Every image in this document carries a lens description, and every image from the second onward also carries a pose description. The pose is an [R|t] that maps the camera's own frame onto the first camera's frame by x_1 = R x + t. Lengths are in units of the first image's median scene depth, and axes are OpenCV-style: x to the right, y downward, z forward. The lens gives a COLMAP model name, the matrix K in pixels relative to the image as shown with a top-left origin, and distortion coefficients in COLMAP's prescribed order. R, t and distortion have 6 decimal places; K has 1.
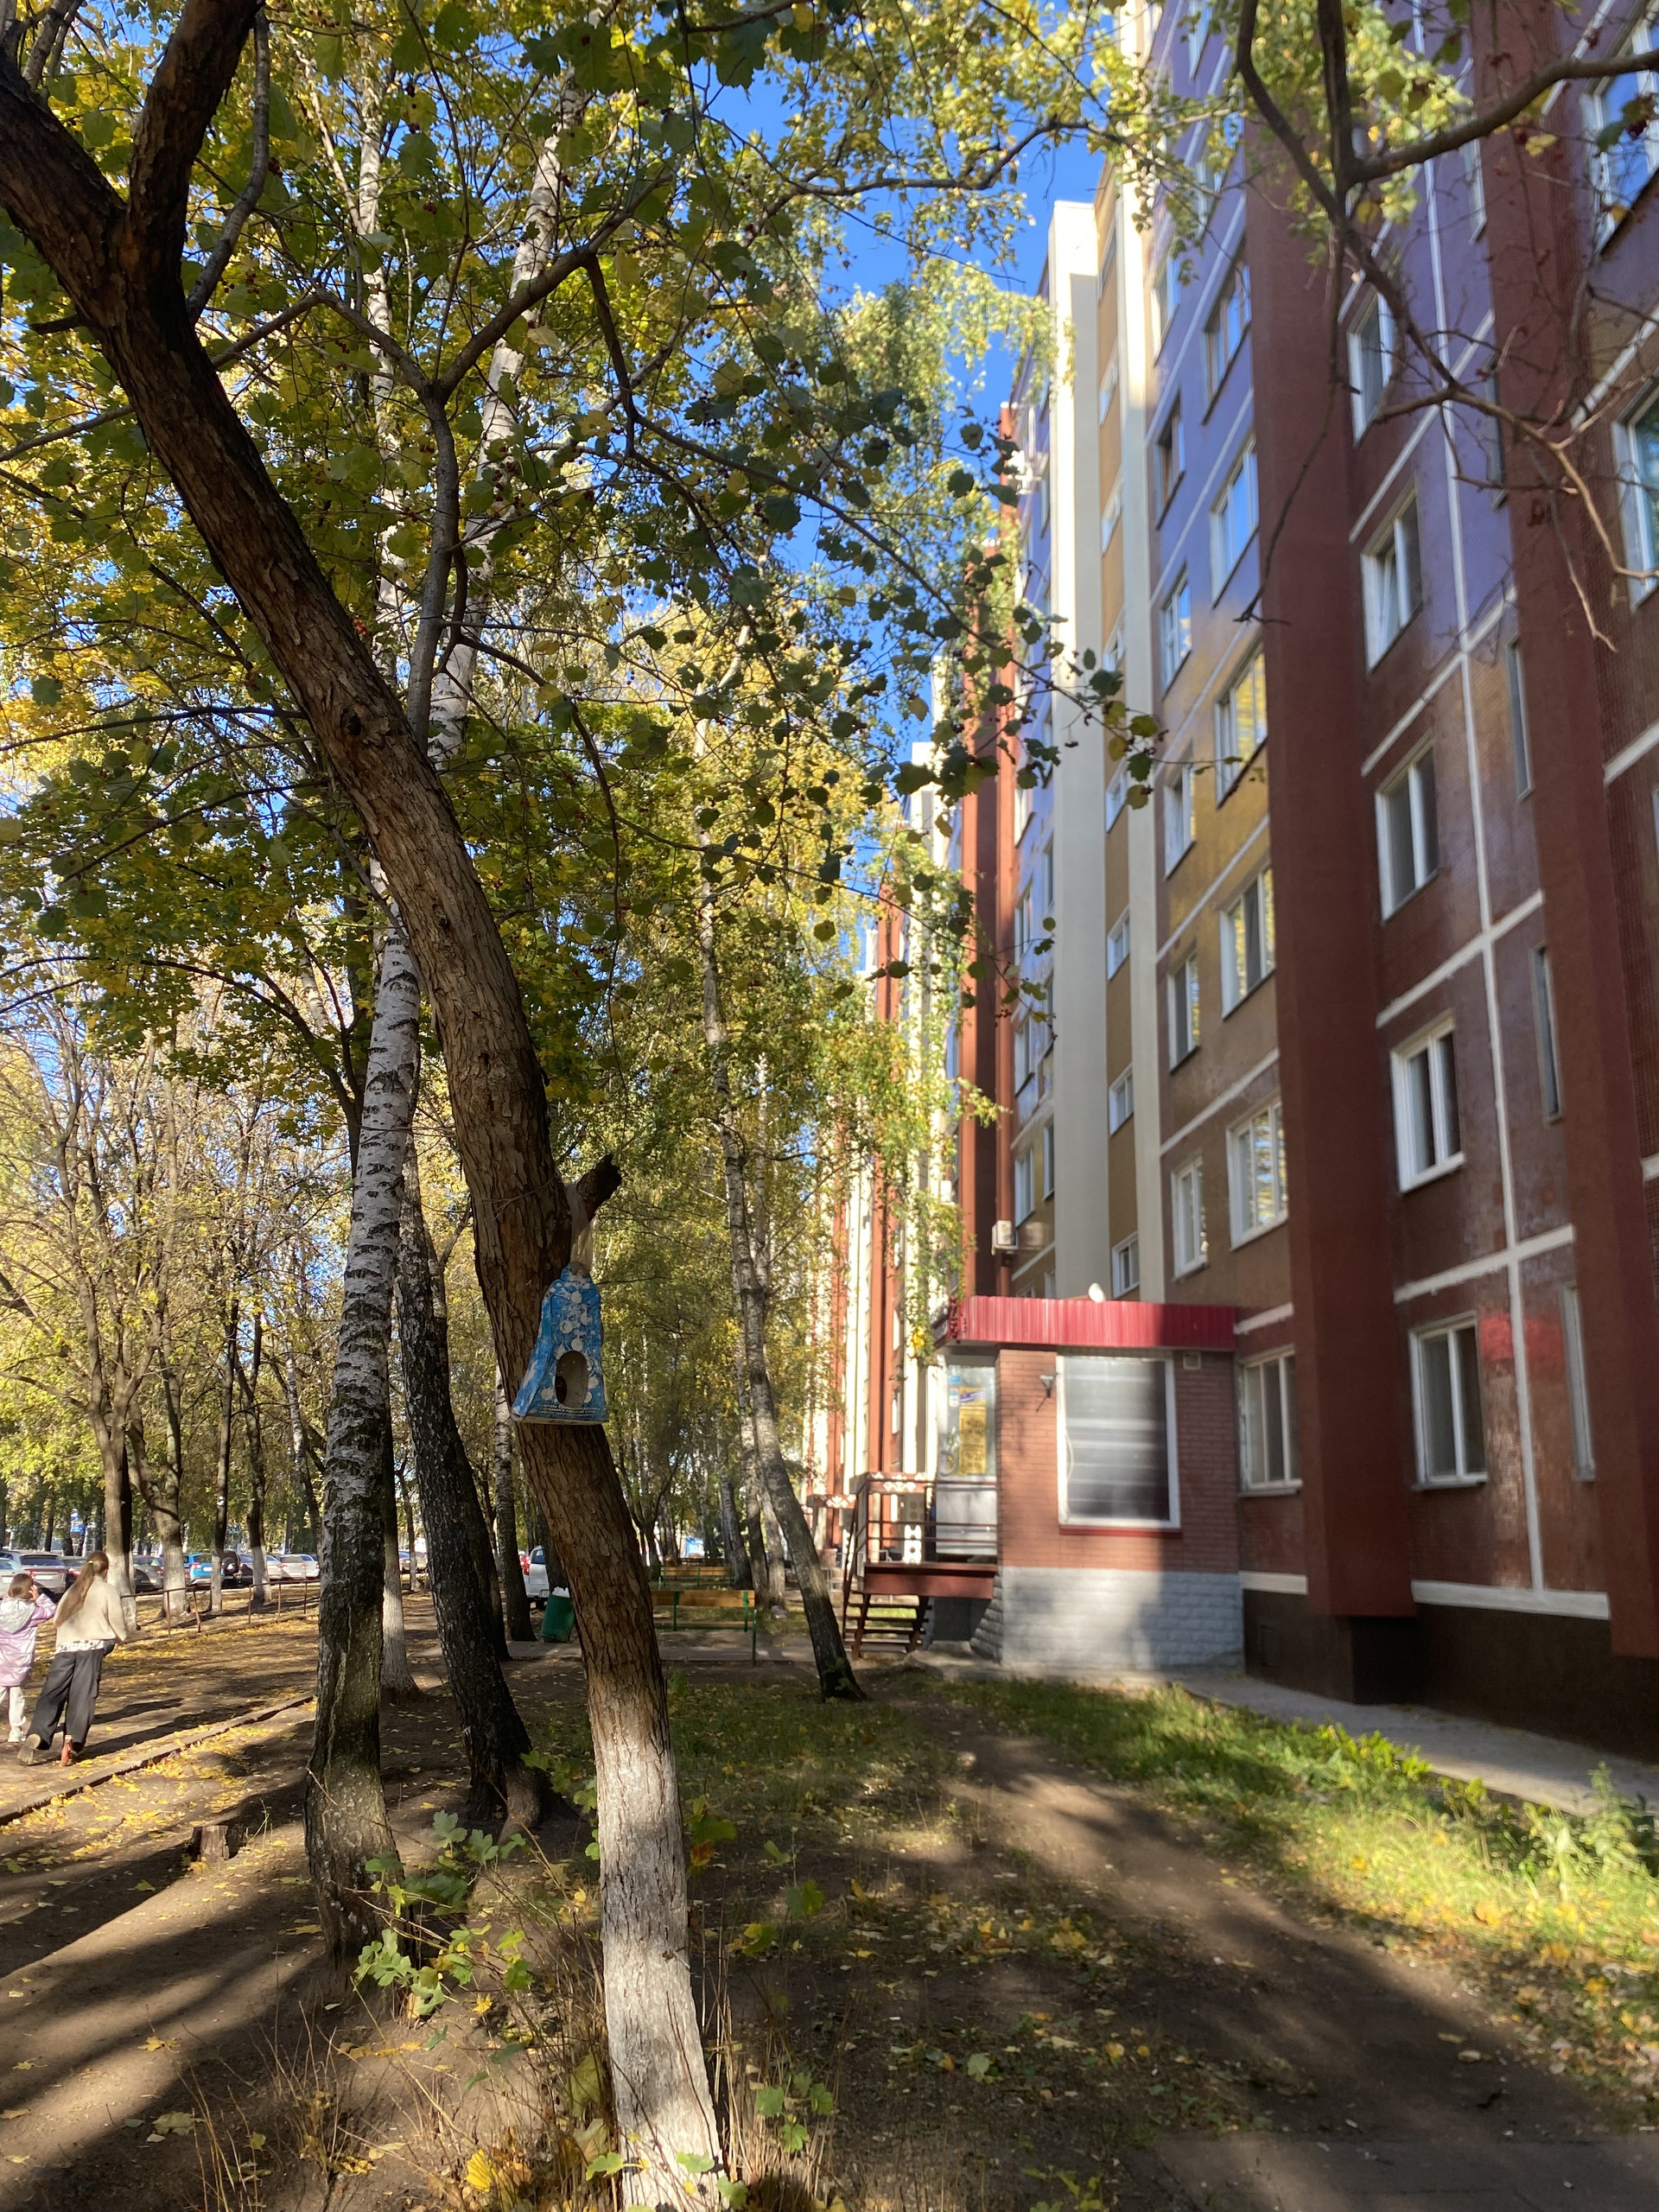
lens RADIAL K [[1661.8, 0, 822.3], [0, 1661.8, 1106.8], [0, 0, 1]] dist [0.064381, -0.037045]
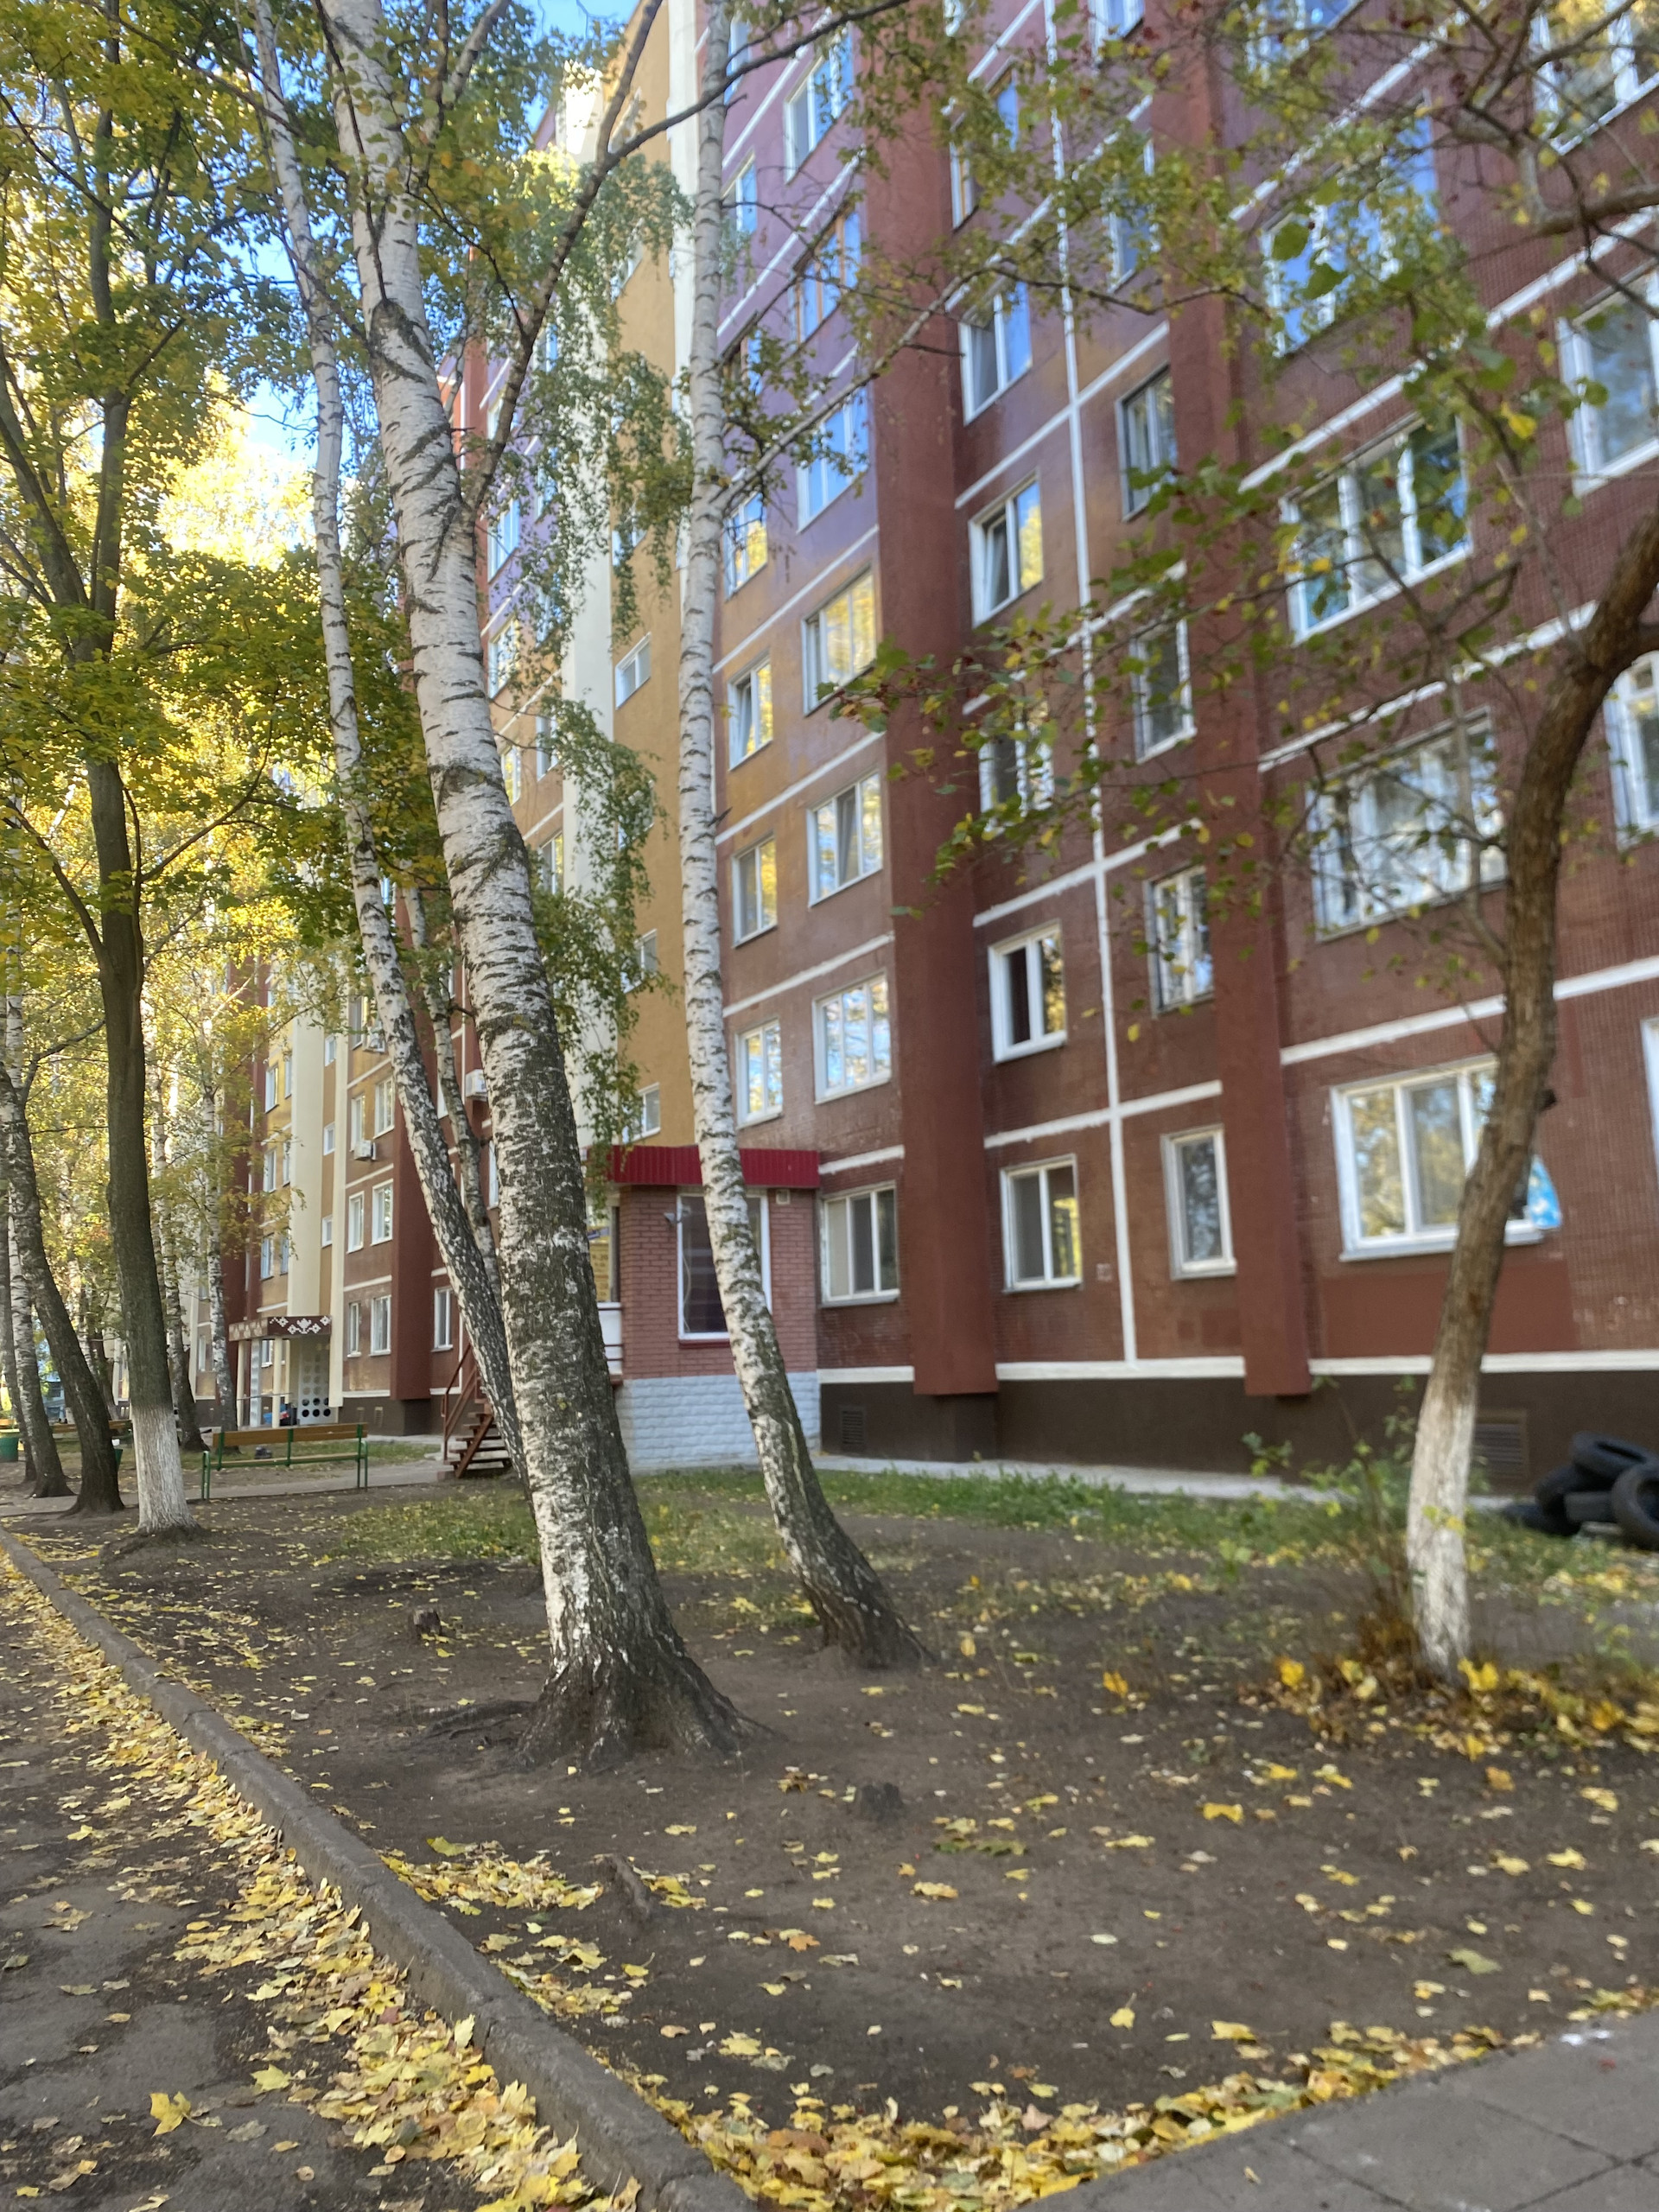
lens RADIAL K [[1661.8, 0, 844.0], [0, 1661.8, 1097.9], [0, 0, 1]] dist [0.064381, -0.037045]
pose [[0.893447, 0.014661, 0.448929, -0.321333], [-0.055538, 0.995403, 0.078022, -0.012646], [-0.445721, -0.094642, 0.890155, -0.060968]]
